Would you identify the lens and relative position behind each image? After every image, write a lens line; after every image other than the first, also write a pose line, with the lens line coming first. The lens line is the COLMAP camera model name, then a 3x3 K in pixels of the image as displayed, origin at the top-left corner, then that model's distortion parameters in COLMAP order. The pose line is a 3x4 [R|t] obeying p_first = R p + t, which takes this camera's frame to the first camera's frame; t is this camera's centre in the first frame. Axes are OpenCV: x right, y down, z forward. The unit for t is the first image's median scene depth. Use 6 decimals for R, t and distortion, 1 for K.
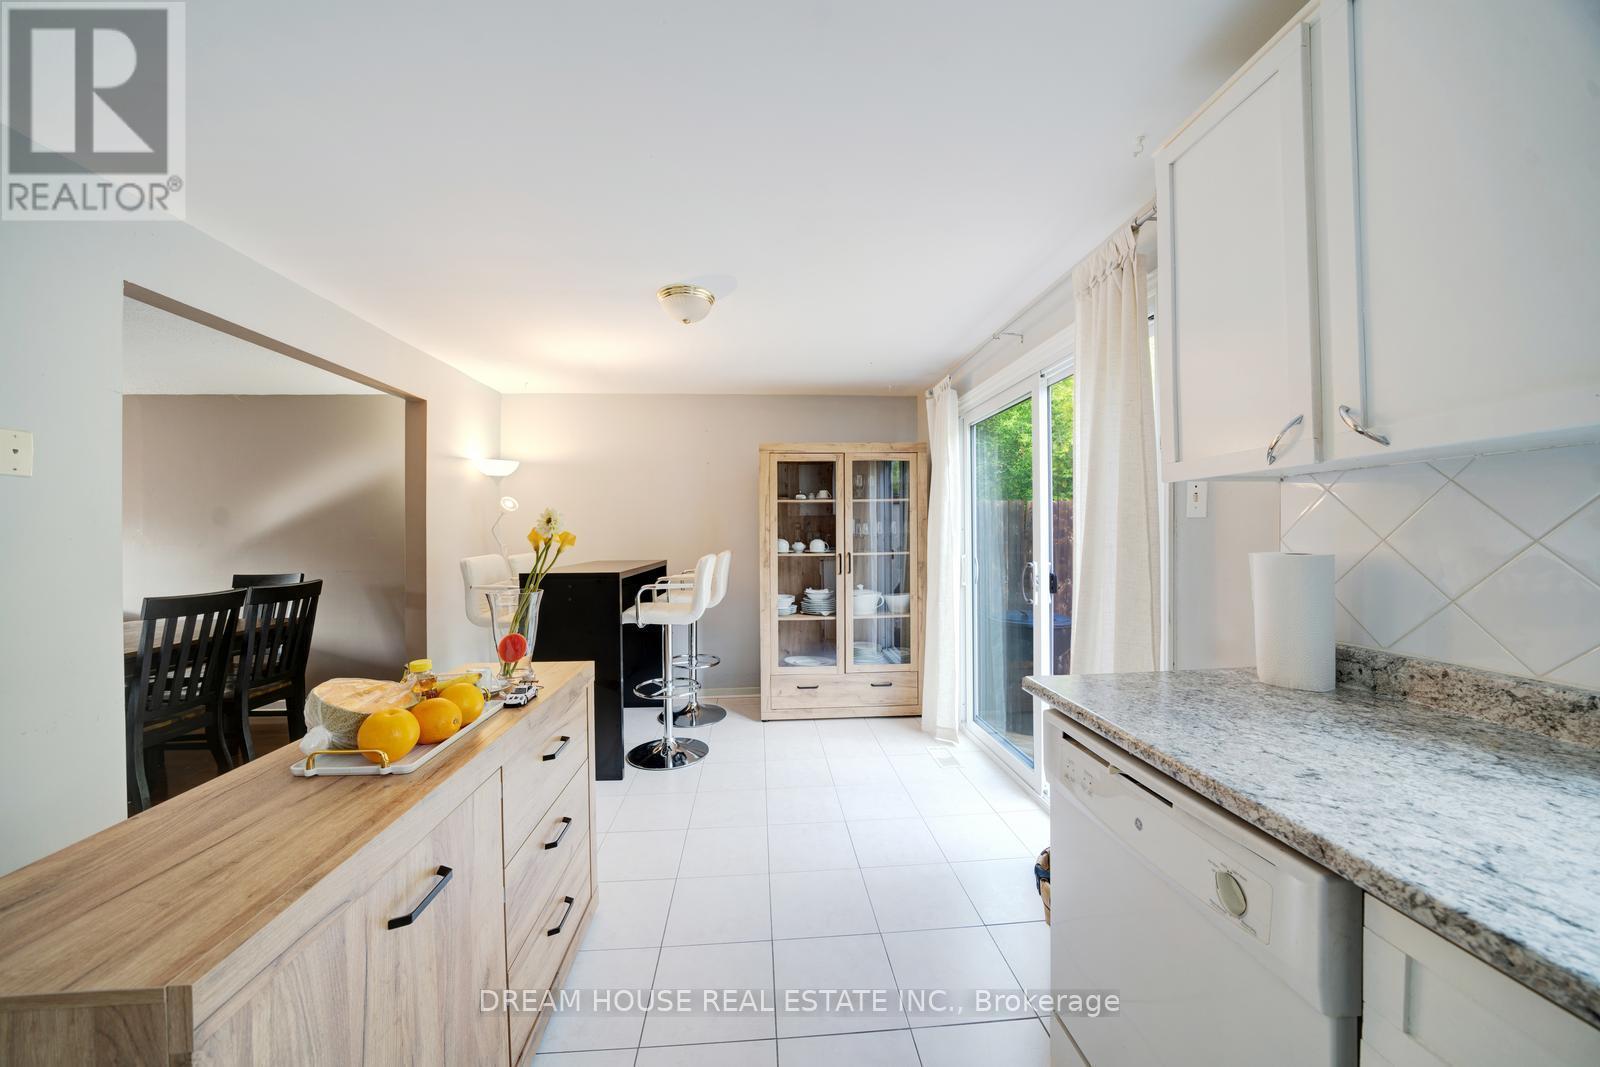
lens RADIAL K [[565.6, 0, 805.8], [0, 565.6, 537.2], [0, 0, 1]] dist [-0.022573, 0.000151]
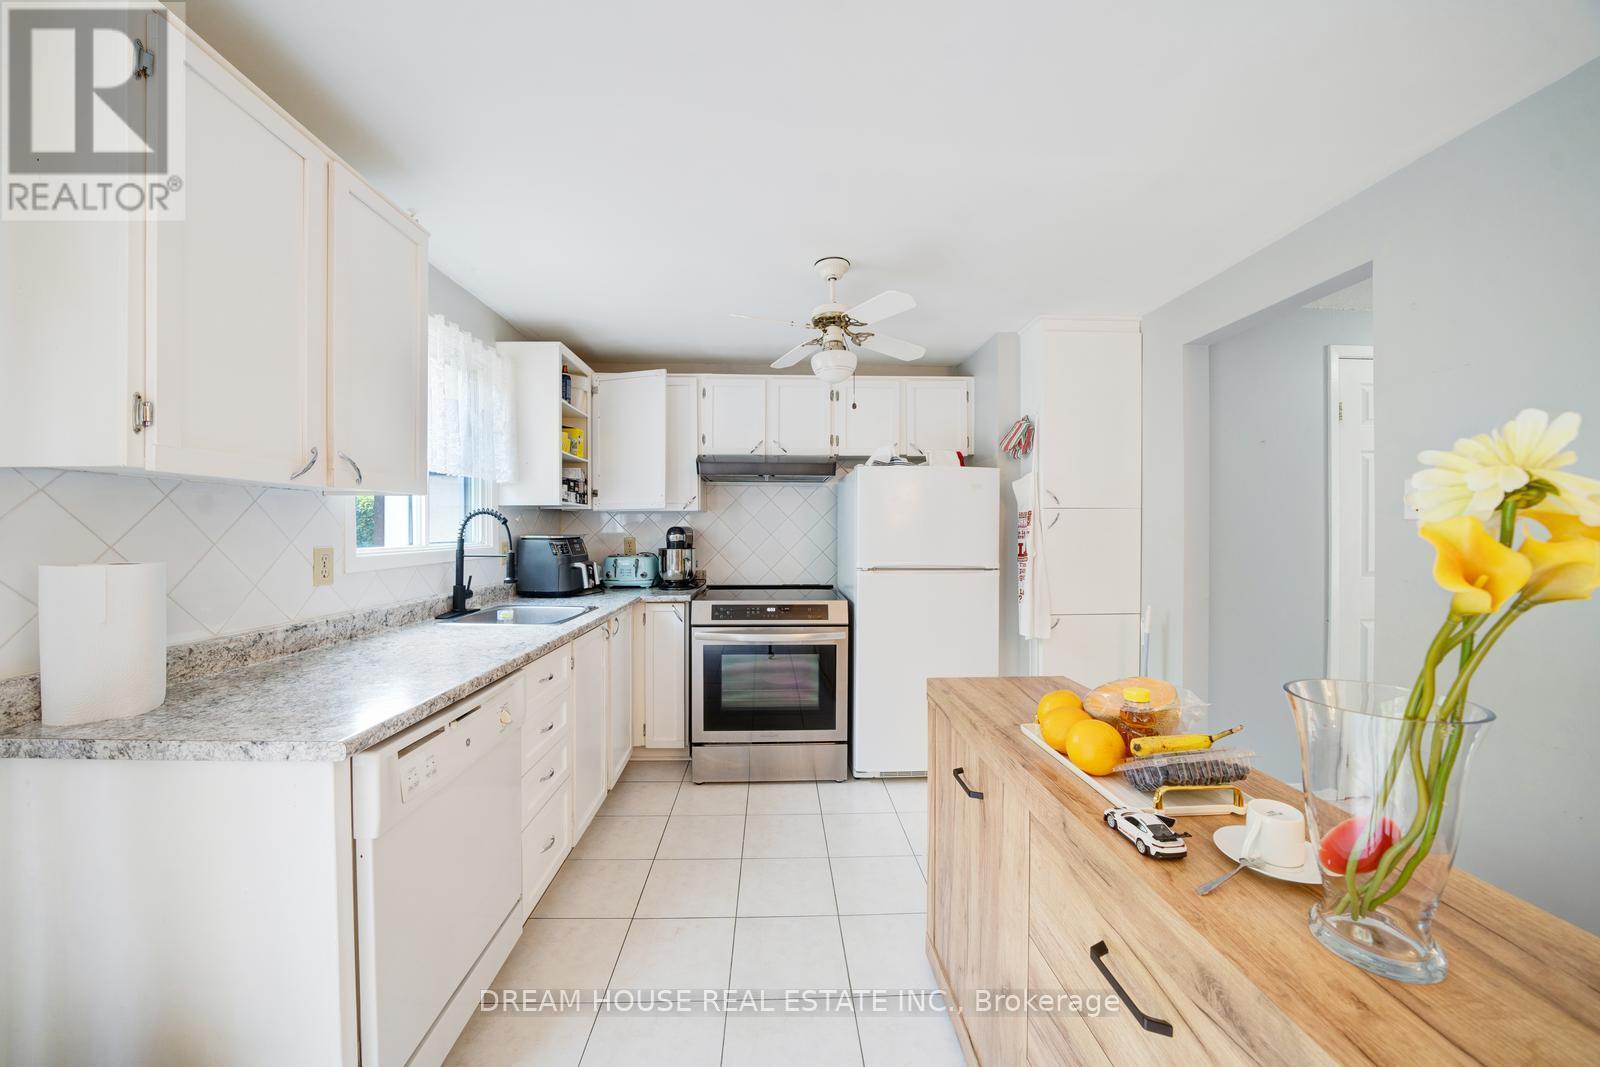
lens RADIAL K [[565.6, 0, 805.8], [0, 565.6, 537.2], [0, 0, 1]] dist [-0.022573, 0.000151]
pose [[-0.999303, 0.010258, 0.035896, -0.312002], [0.010940, 0.999762, 0.018857, -0.022572], [-0.035694, 0.019236, -0.999178, 2.334802]]
